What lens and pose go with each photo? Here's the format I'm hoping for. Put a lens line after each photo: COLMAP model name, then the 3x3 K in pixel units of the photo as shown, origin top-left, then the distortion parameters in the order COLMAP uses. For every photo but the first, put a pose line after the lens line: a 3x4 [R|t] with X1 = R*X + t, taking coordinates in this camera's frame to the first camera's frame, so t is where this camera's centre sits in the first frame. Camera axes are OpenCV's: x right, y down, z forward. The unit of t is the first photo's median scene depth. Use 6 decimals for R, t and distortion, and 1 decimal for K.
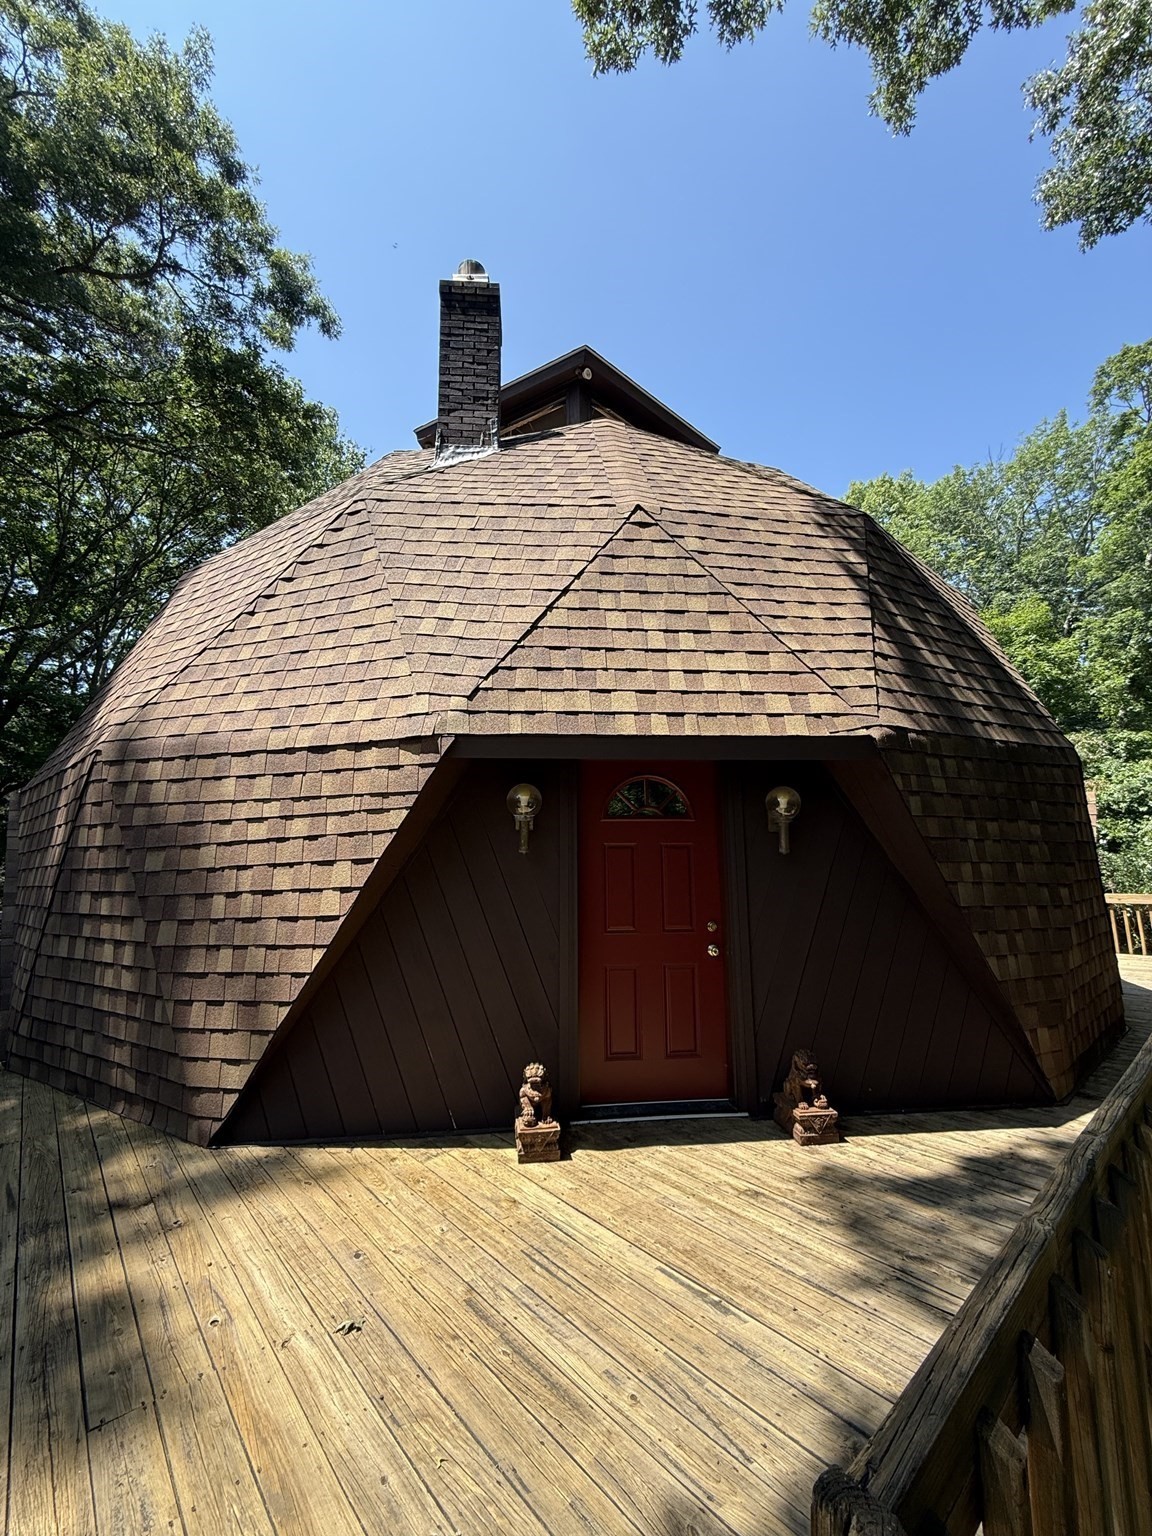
lens RADIAL K [[616.8, 0, 580.1], [0, 616.8, 767.9], [0, 0, 1]] dist [0.000228, 0.000130]
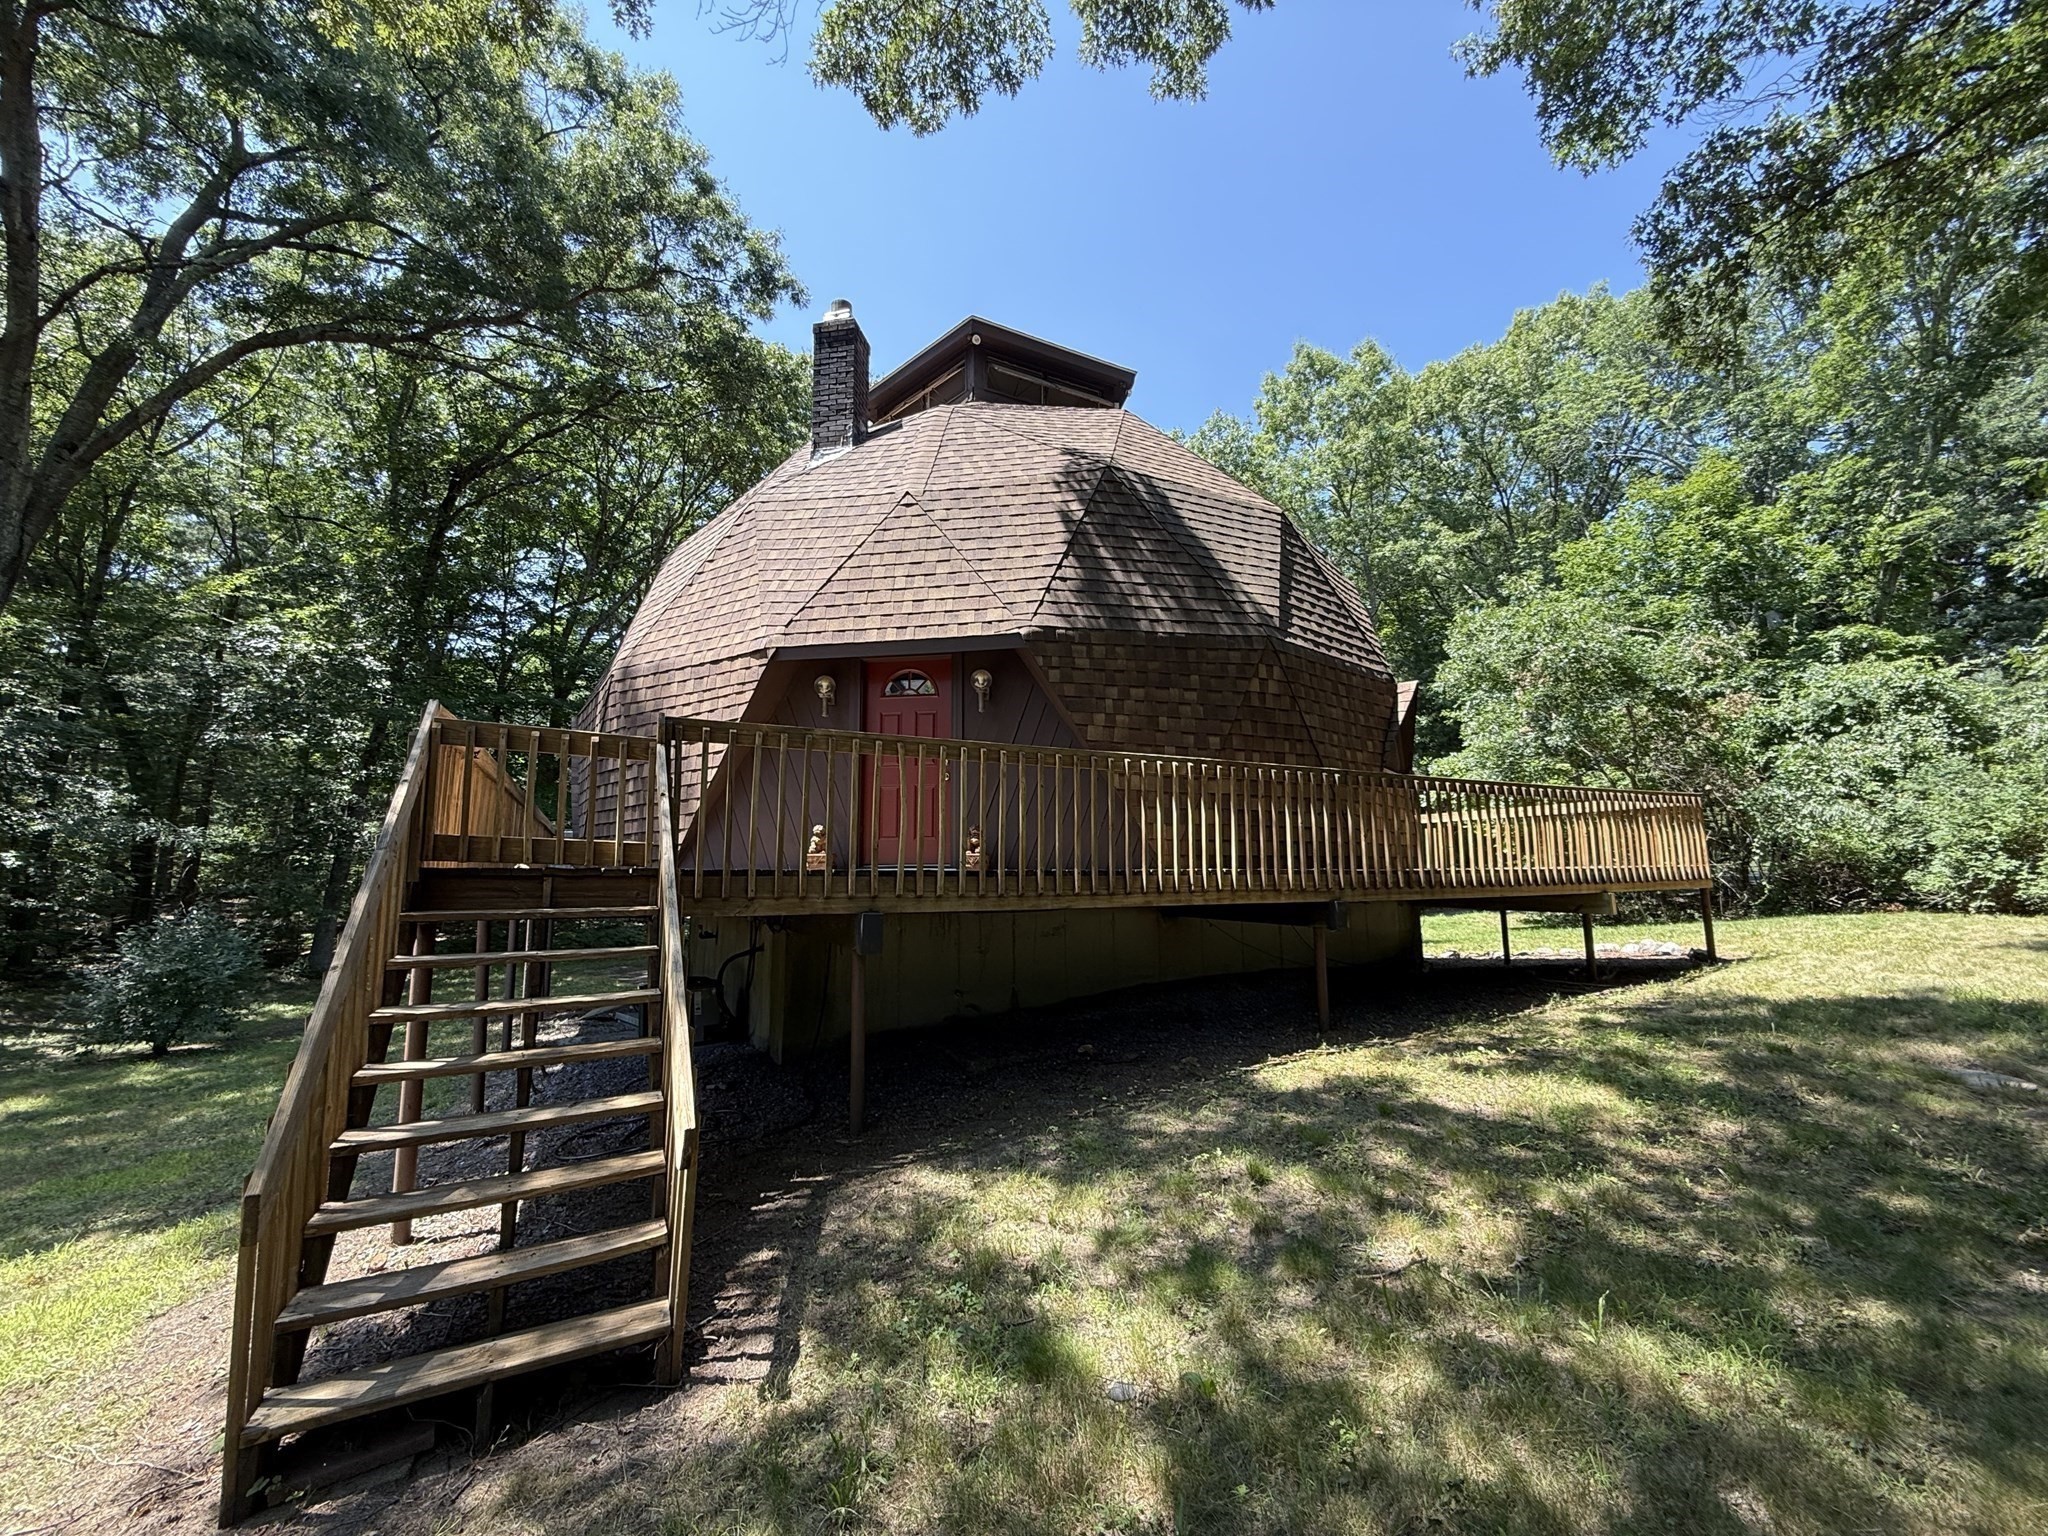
lens RADIAL K [[822.3, 0, 1018.0], [0, 822.3, 771.6], [0, 0, 1]] dist [0.000228, 0.000130]
pose [[0.968138, -0.027698, -0.248879, 0.848571], [0.037290, 0.998729, 0.033911, 0.201505], [0.247623, -0.042111, 0.967941, -0.918533]]
